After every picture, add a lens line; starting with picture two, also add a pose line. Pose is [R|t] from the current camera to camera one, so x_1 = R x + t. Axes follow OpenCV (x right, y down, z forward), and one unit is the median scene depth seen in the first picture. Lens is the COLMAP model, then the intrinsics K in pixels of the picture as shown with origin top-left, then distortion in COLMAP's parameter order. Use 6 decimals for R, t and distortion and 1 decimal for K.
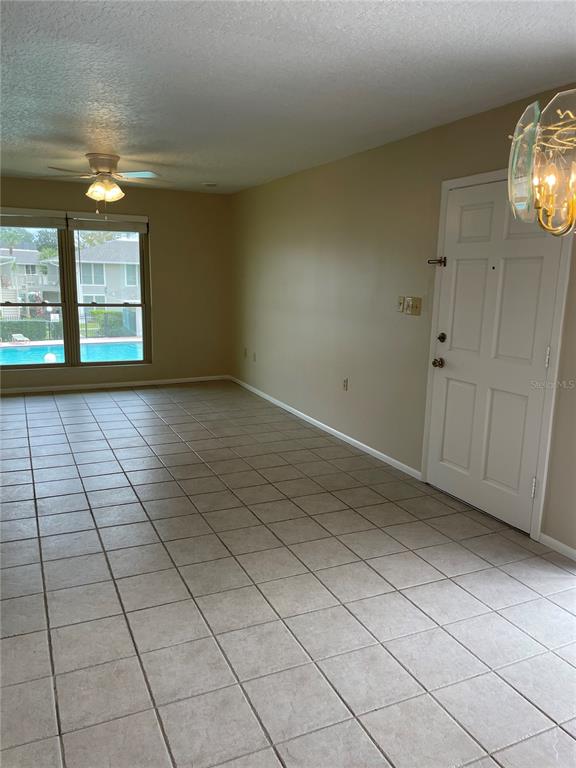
lens RADIAL K [[585.8, 0, 288.0], [0, 585.8, 384.0], [0, 0, 1]] dist [0.059692, -0.001486]
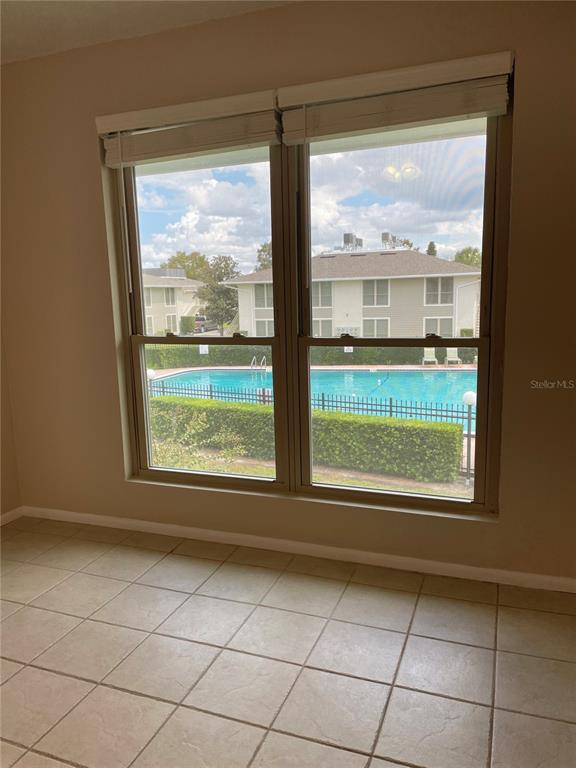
lens RADIAL K [[585.8, 0, 288.0], [0, 585.8, 384.0], [0, 0, 1]] dist [0.059692, -0.001486]
pose [[0.889834, 0.018688, -0.455901, -0.188638], [-0.035791, 0.998941, -0.028909, -0.095169], [0.454878, 0.042041, 0.889561, 0.652223]]
